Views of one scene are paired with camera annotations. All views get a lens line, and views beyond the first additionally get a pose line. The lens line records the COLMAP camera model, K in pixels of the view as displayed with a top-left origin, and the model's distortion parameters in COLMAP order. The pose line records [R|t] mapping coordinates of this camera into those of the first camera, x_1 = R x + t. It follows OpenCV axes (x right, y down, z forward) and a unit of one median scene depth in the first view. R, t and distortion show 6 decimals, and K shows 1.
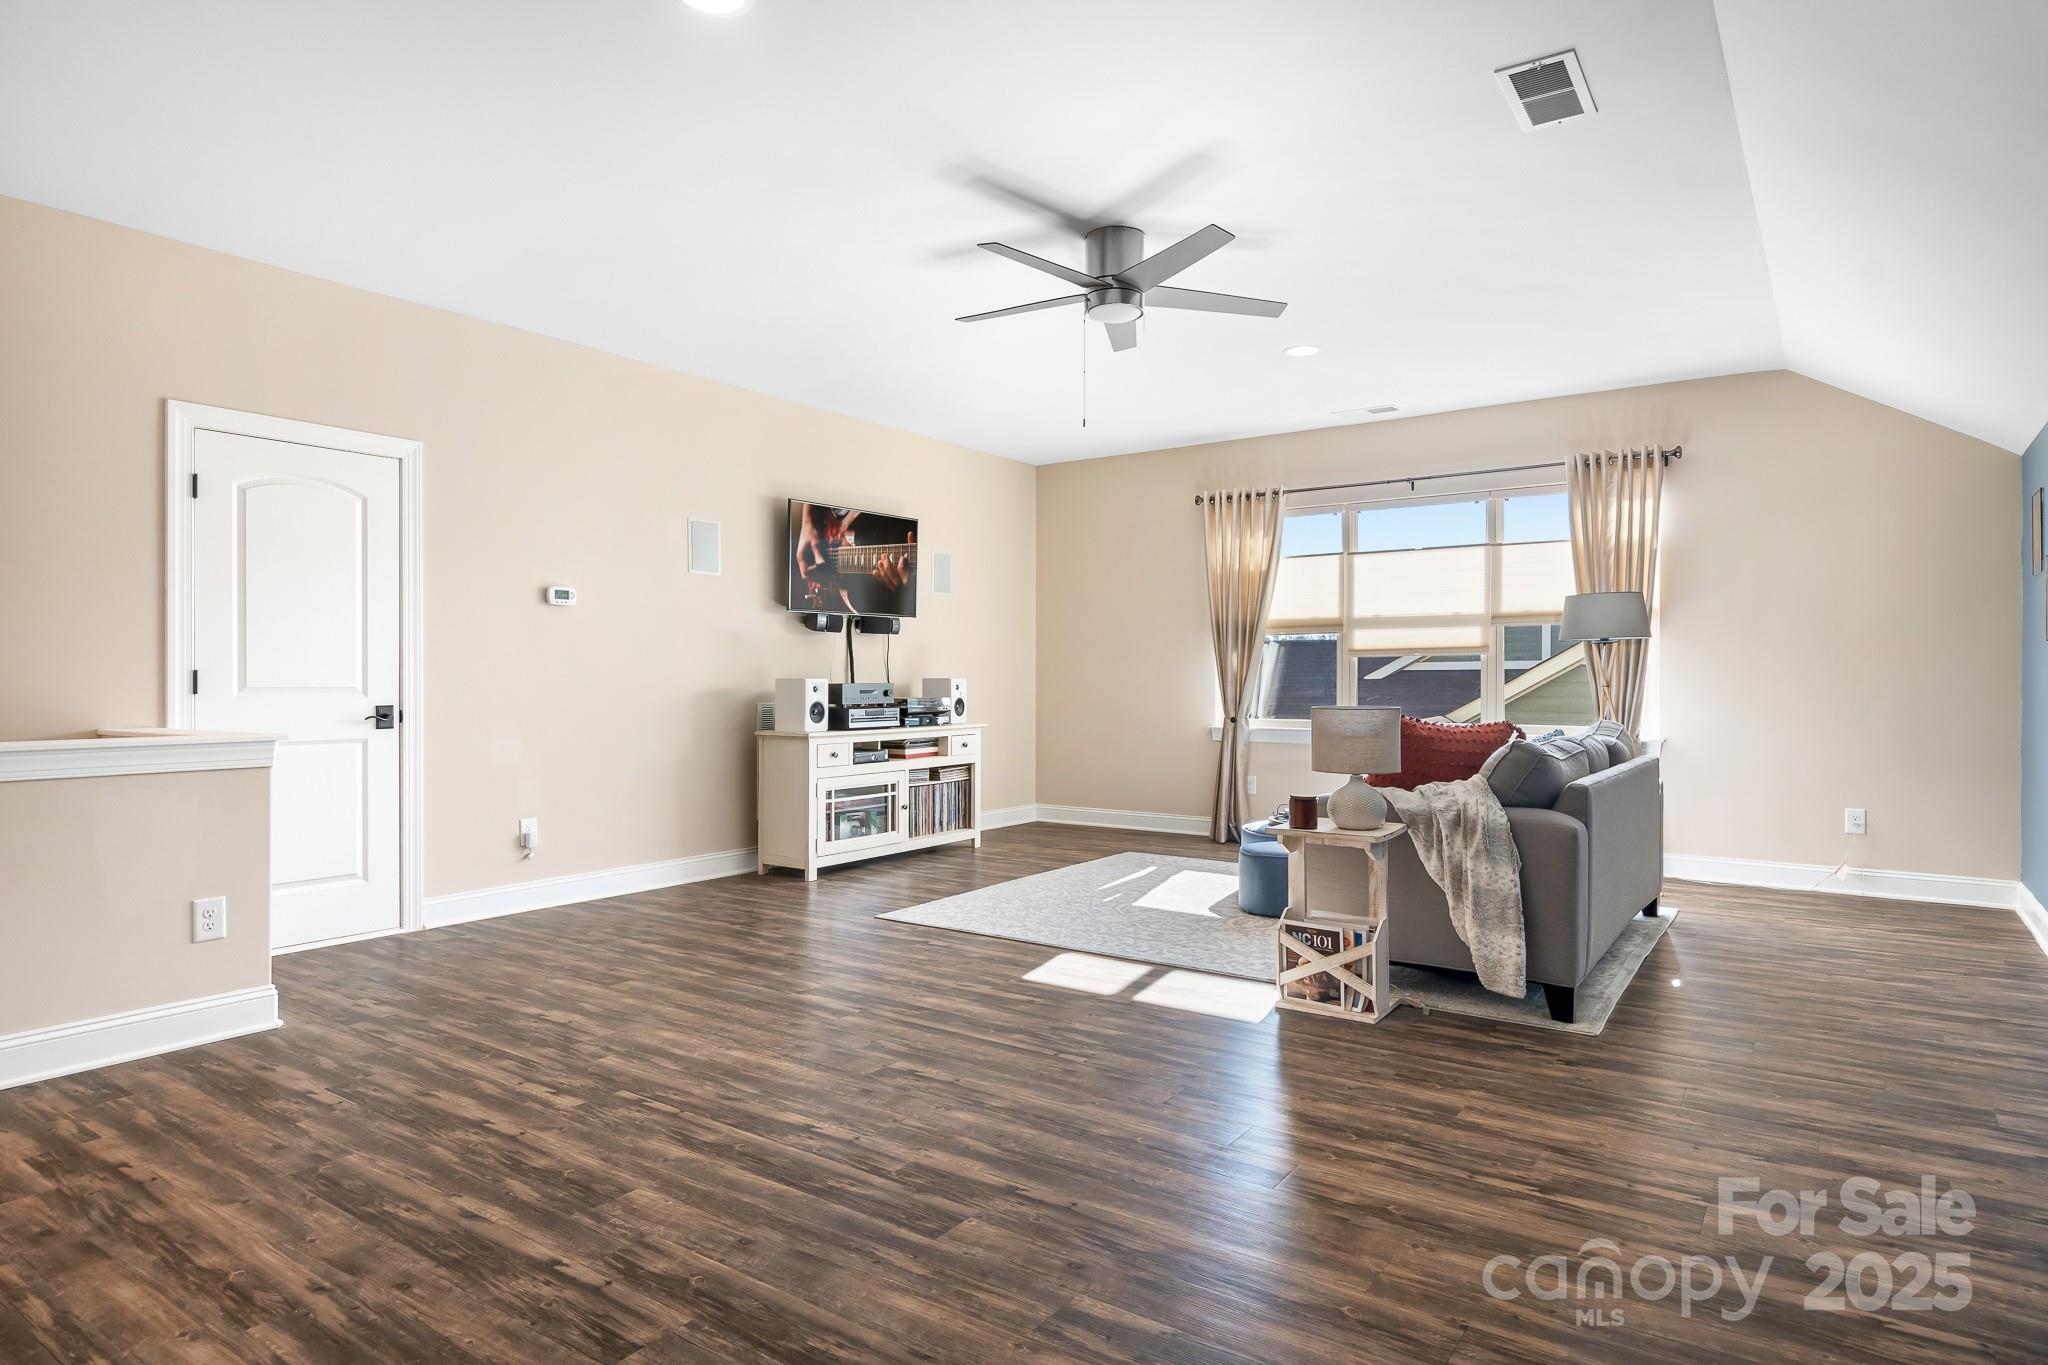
lens RADIAL K [[1155.3, 0, 1033.6], [0, 1155.3, 689.6], [0, 0, 1]] dist [0.020401, -0.007188]
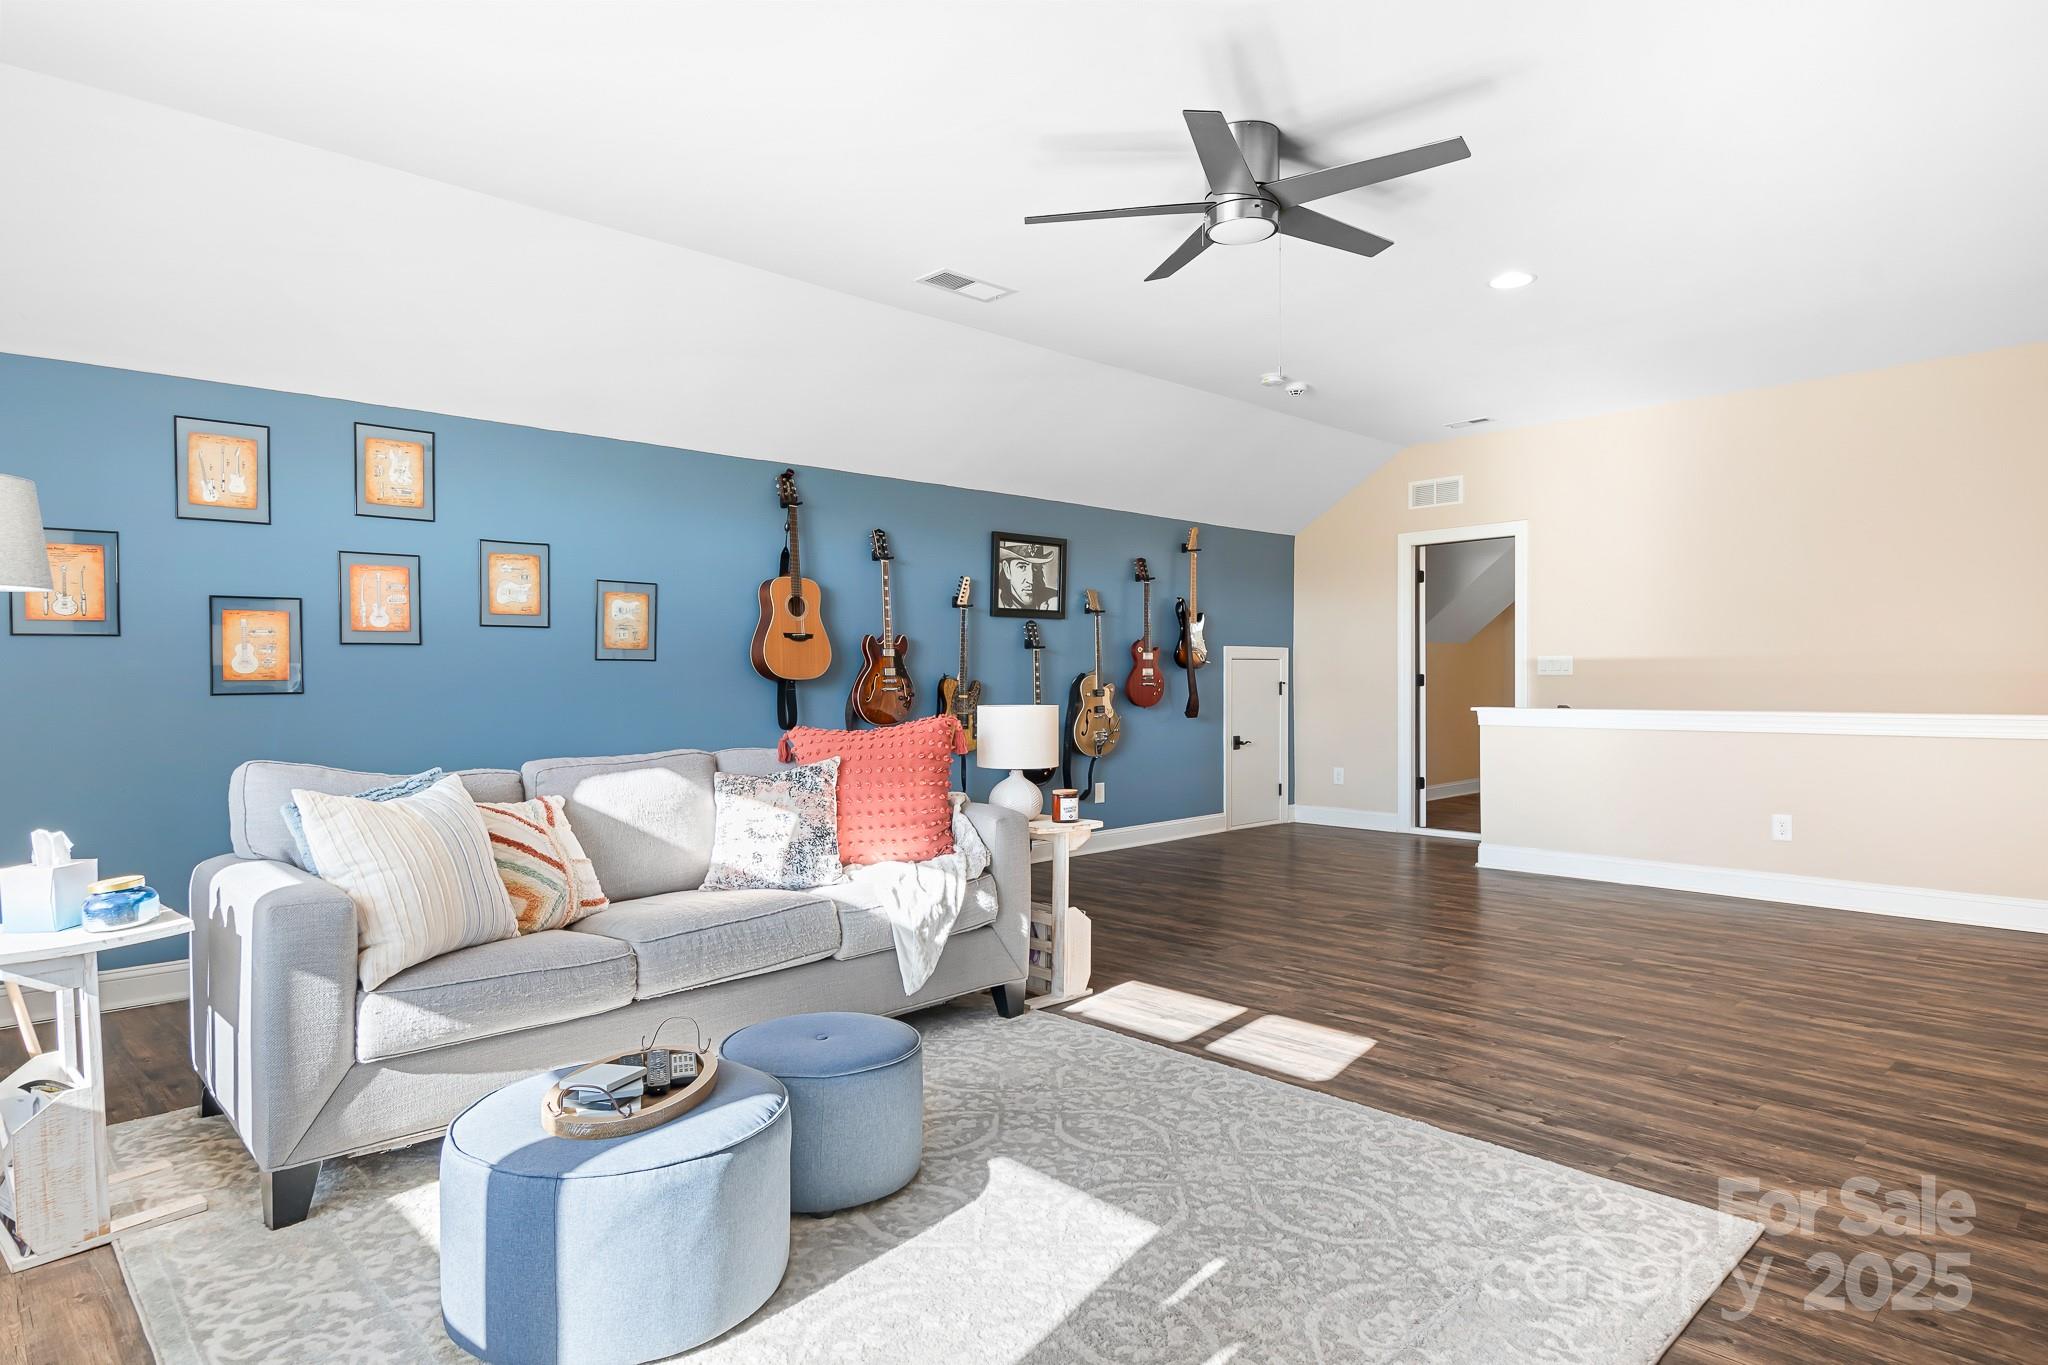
lens RADIAL K [[1155.3, 0, 1024.3], [0, 1155.3, 684.8], [0, 0, 1]] dist [0.020401, -0.007188]
pose [[-0.980374, 0.004142, 0.197103, 0.035631], [0.006903, 0.999887, 0.013324, -0.009670], [-0.197026, 0.014423, -0.980292, 1.140332]]
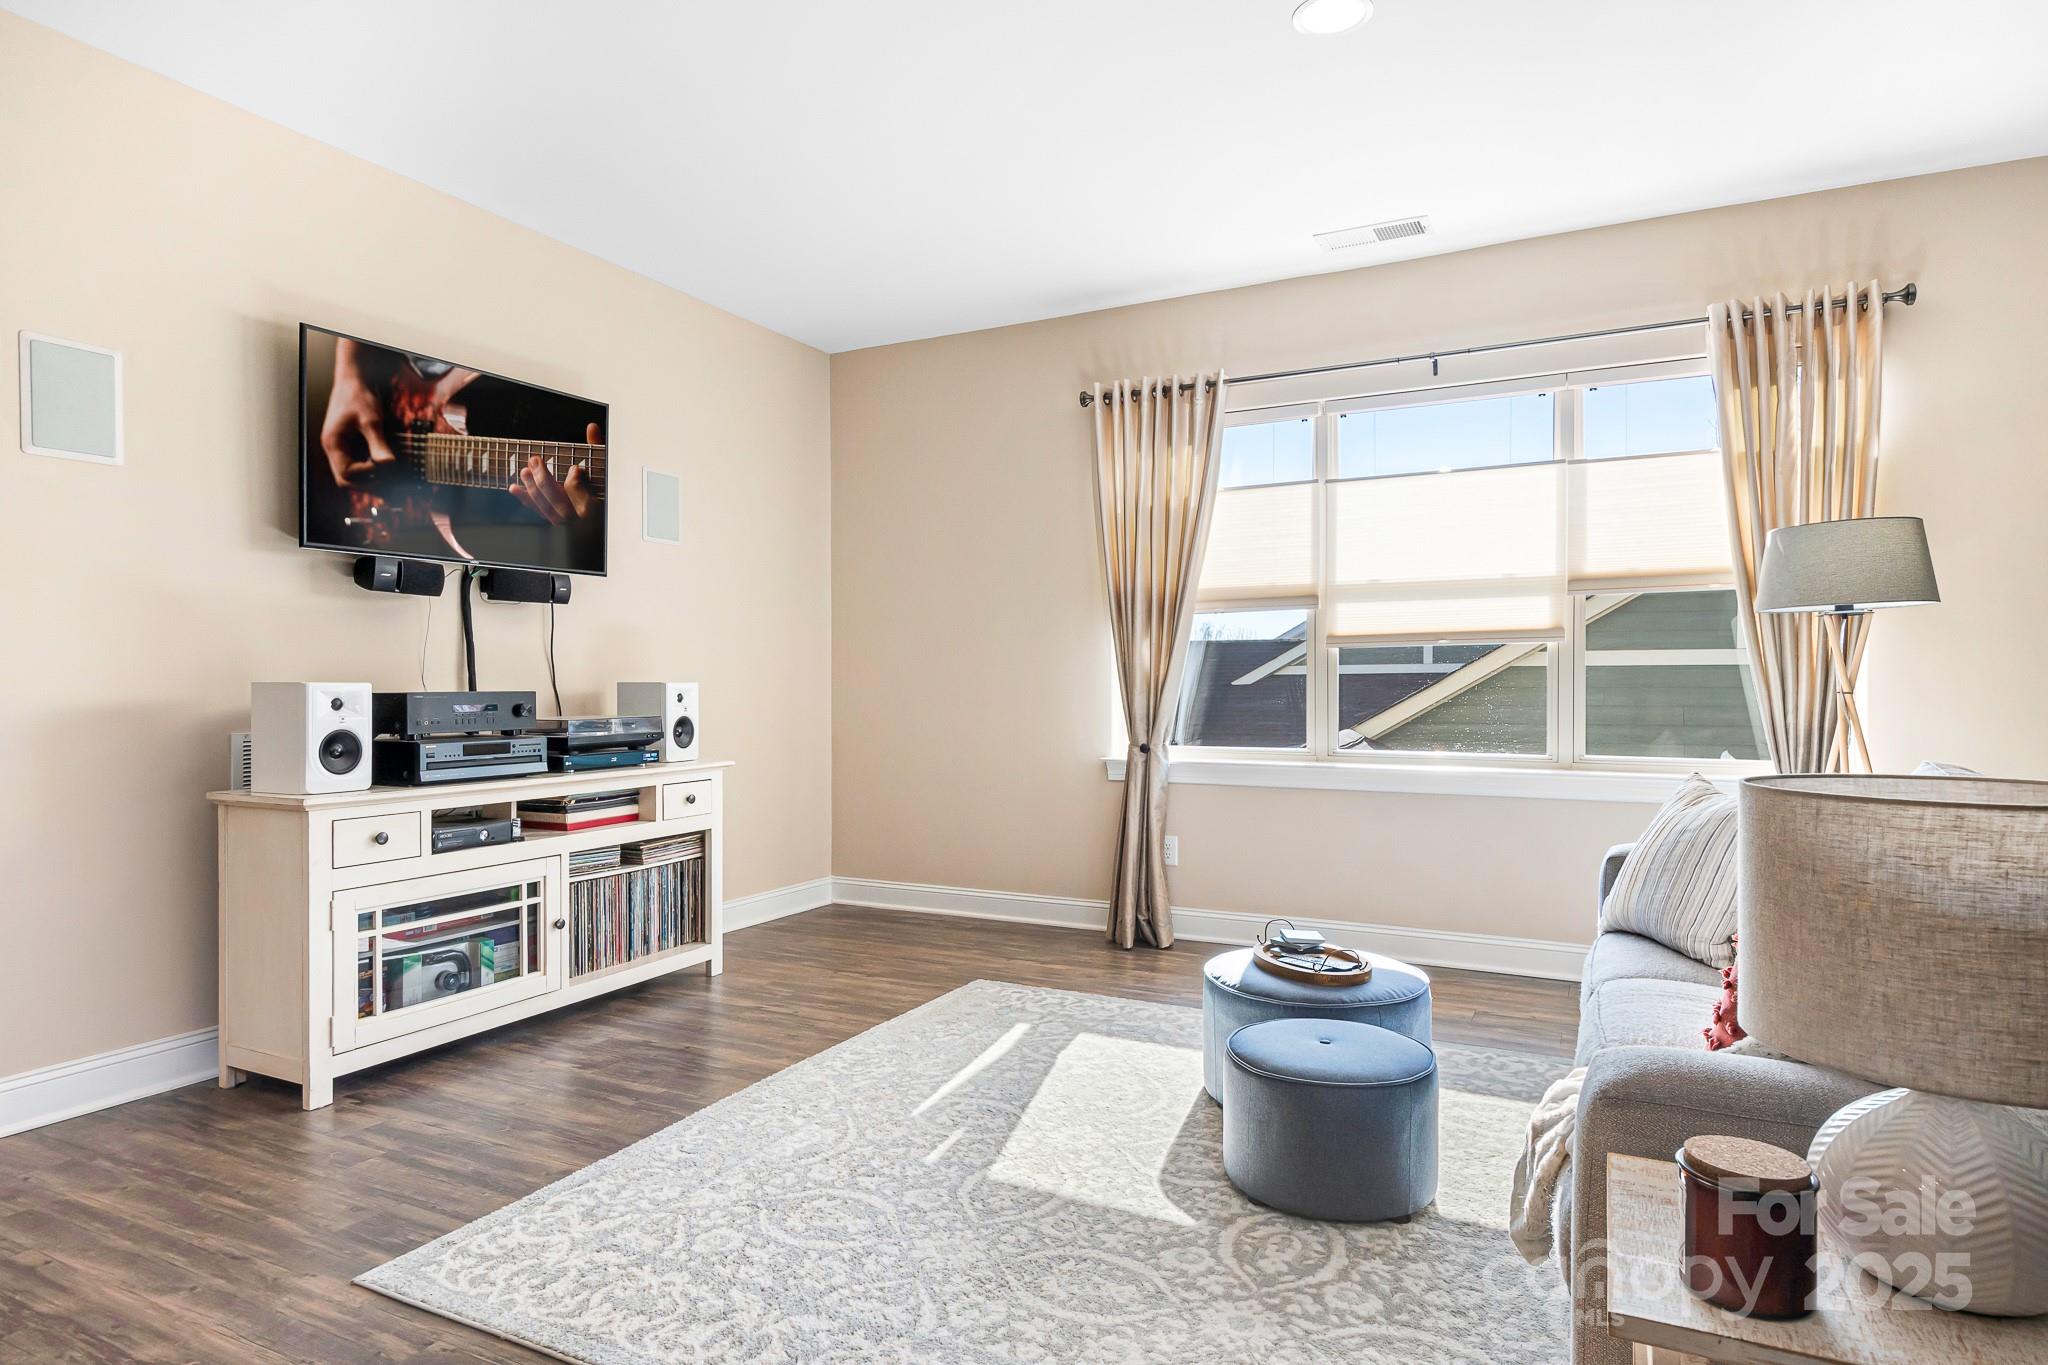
lens RADIAL K [[1155.3, 0, 1036.9], [0, 1155.3, 694.8], [0, 0, 1]] dist [0.020401, -0.007188]
pose [[0.989855, -0.002800, 0.142054, 0.030044], [0.002977, 0.999995, -0.001033, -0.002647], [-0.142050, 0.001445, 0.989858, 0.436087]]
